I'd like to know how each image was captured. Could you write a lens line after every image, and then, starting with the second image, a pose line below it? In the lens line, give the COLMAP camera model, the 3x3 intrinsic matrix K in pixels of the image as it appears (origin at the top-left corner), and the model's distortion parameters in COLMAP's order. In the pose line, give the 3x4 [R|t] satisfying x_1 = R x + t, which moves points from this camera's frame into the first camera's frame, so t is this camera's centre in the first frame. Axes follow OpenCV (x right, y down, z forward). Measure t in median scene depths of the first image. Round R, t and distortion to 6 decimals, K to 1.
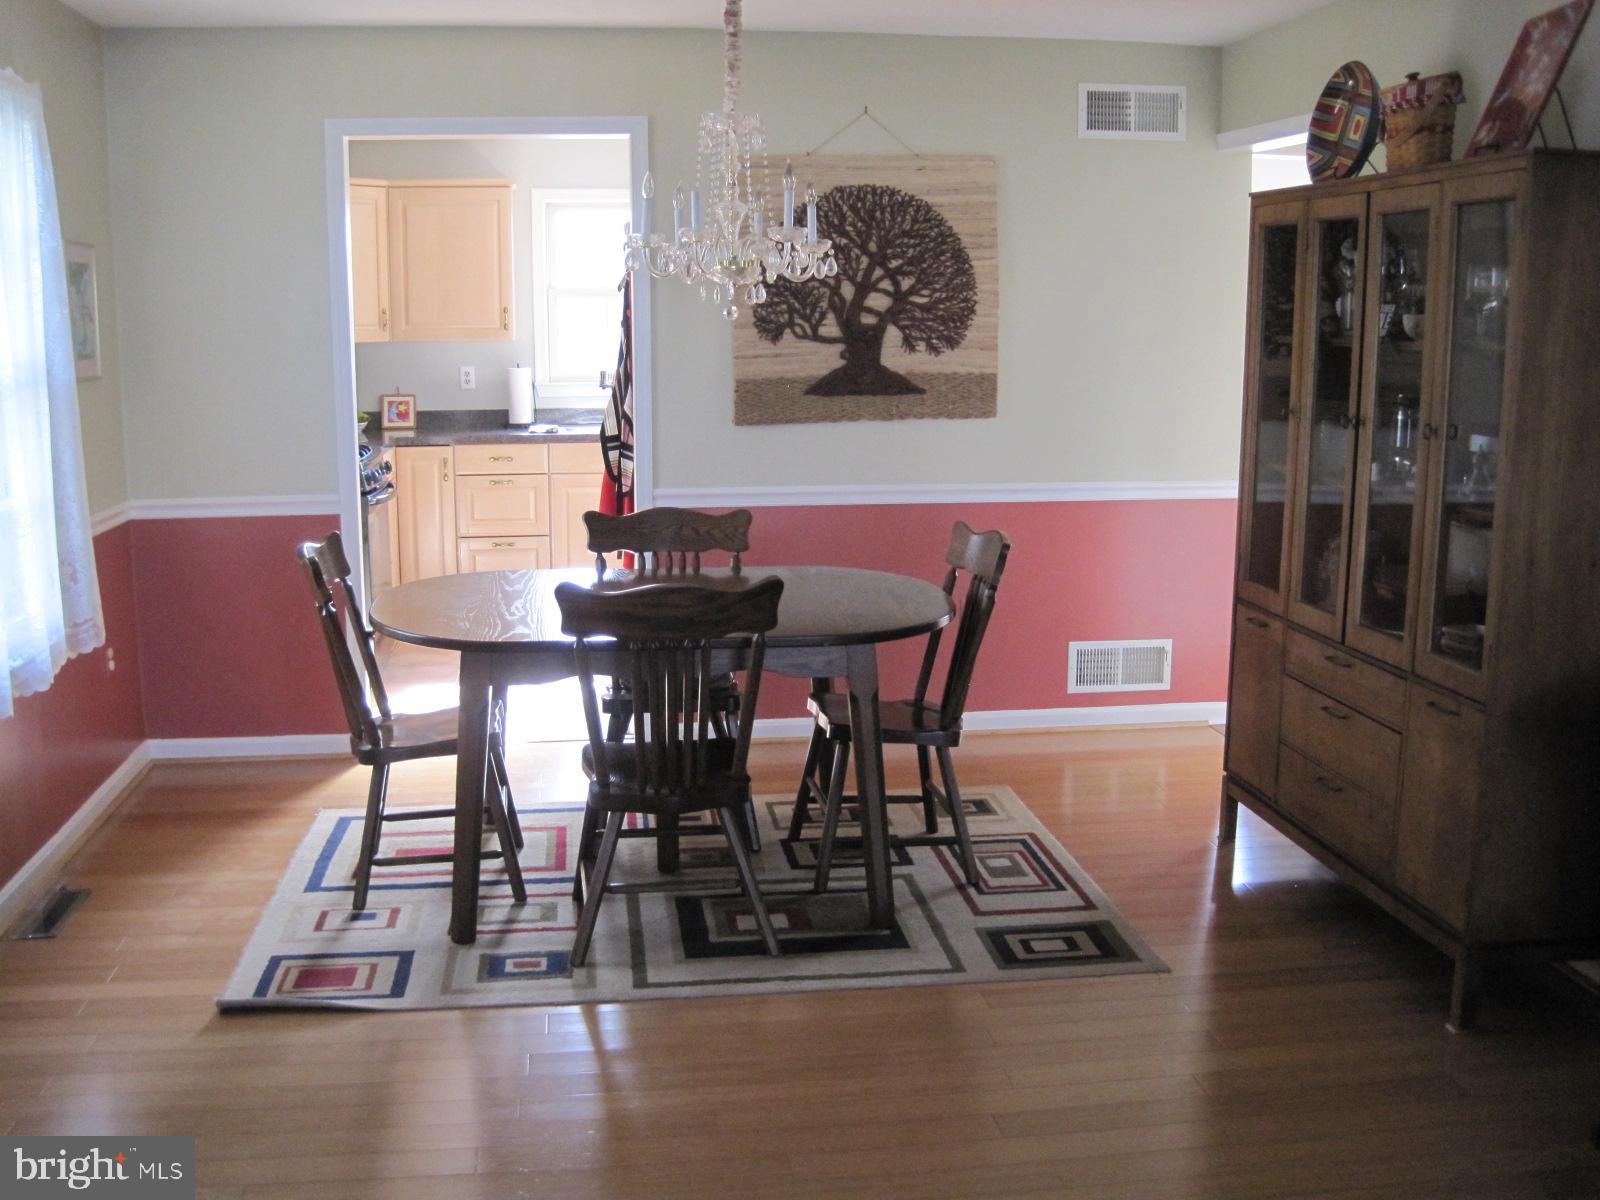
lens RADIAL K [[1638.0, 0, 800.0], [0, 1638.0, 600.0], [0, 0, 1]] dist [-0.178643, 0.151044]
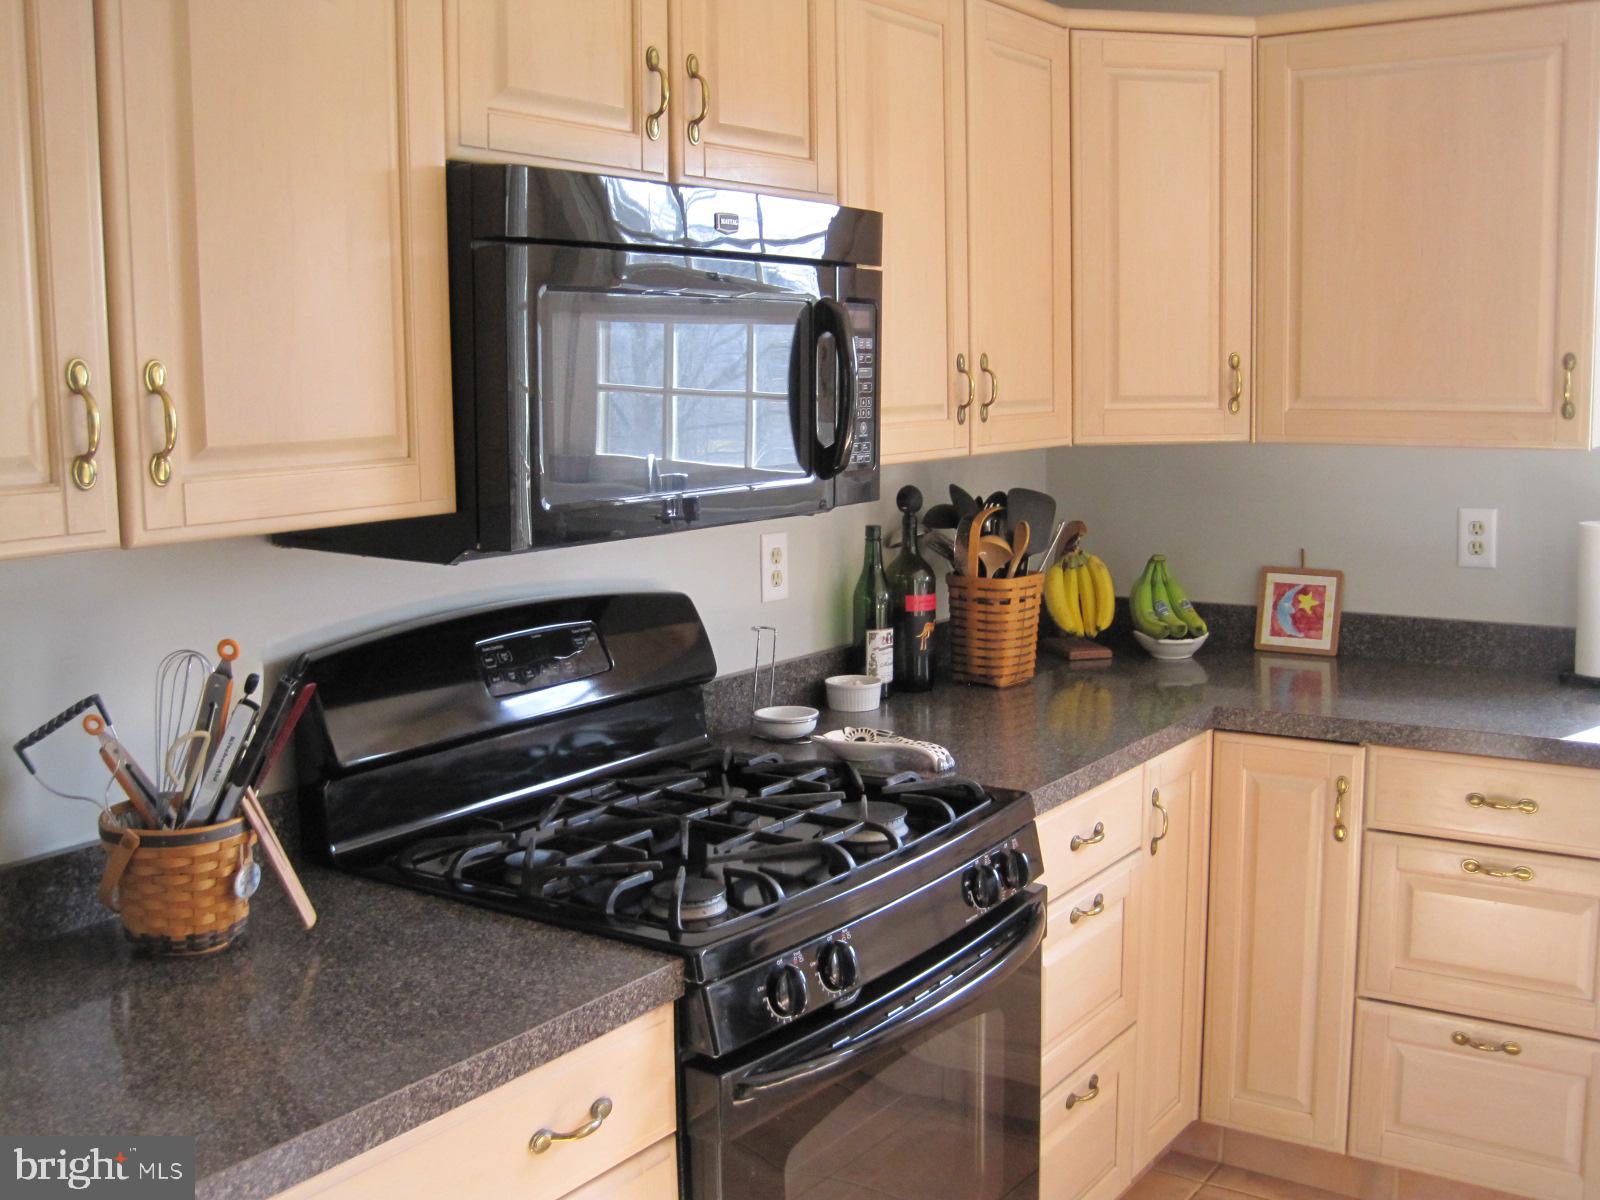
lens RADIAL K [[1638.0, 0, 800.0], [0, 1638.0, 600.0], [0, 0, 1]] dist [-0.178643, 0.151044]
pose [[0.739877, 0.079775, -0.667995, -0.070859], [-0.104177, 0.994553, 0.003387, -0.107596], [0.664627, 0.067084, 0.744158, 0.616281]]
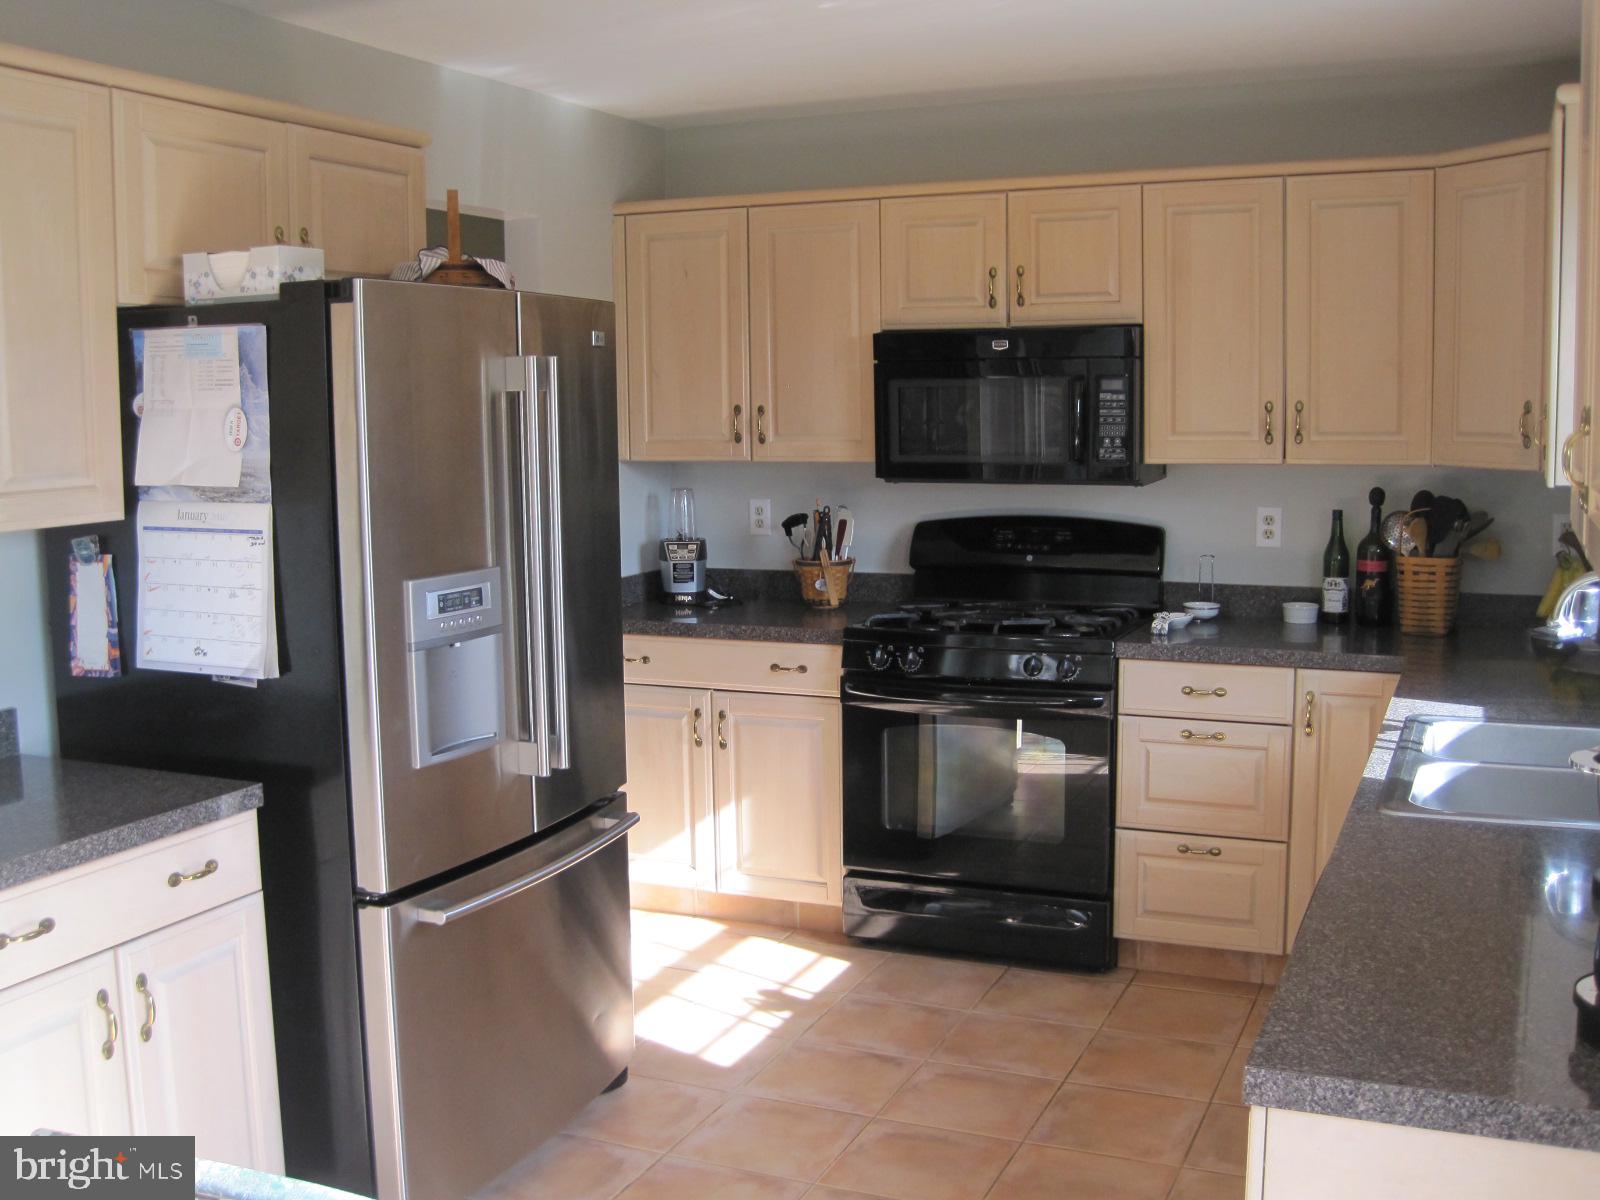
lens RADIAL K [[1638.0, 0, 800.0], [0, 1638.0, 600.0], [0, 0, 1]] dist [-0.178643, 0.151044]
pose [[-0.516416, 0.113905, -0.848728, 0.253466], [-0.138418, 0.966978, 0.213997, -0.184856], [0.845077, 0.227991, -0.483597, 1.003704]]
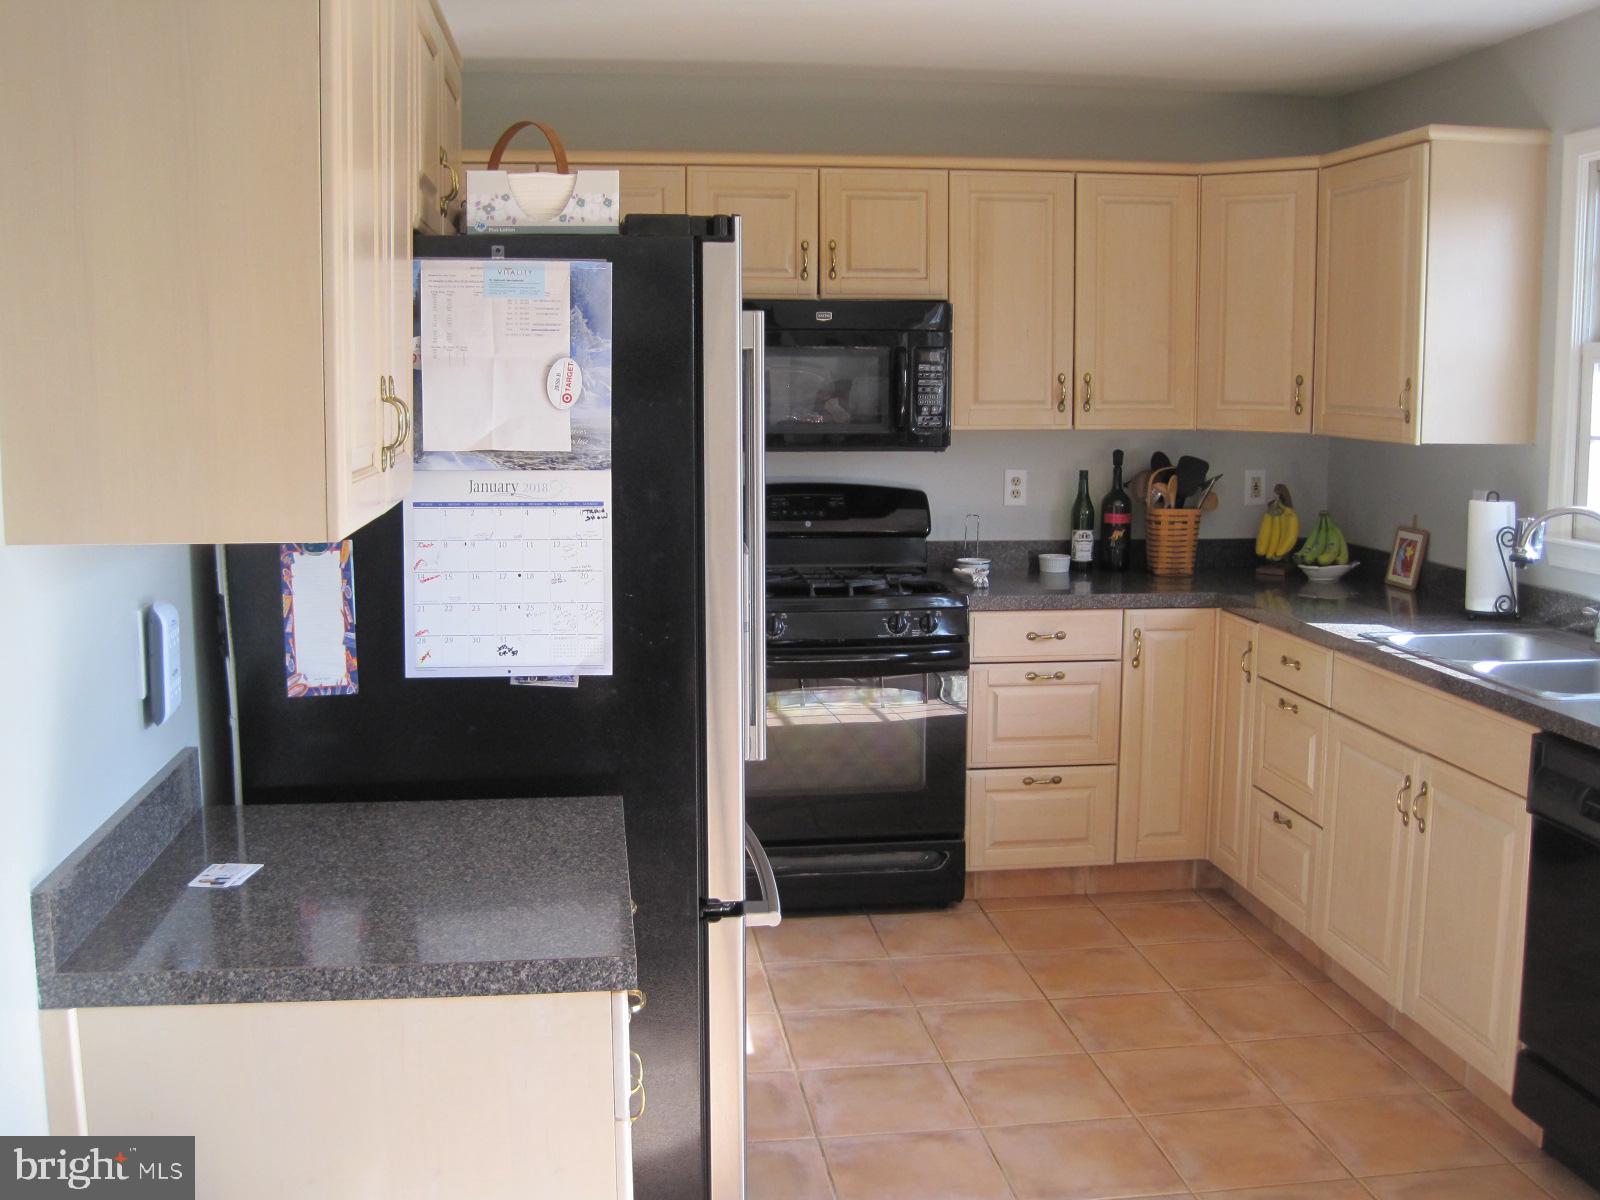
lens RADIAL K [[1638.0, 0, 800.0], [0, 1638.0, 600.0], [0, 0, 1]] dist [-0.178643, 0.151044]
pose [[0.003679, 0.139768, -0.990177, 0.315384], [-0.179129, 0.974260, 0.136855, -0.141163], [0.983819, 0.176866, 0.028621, 0.775328]]
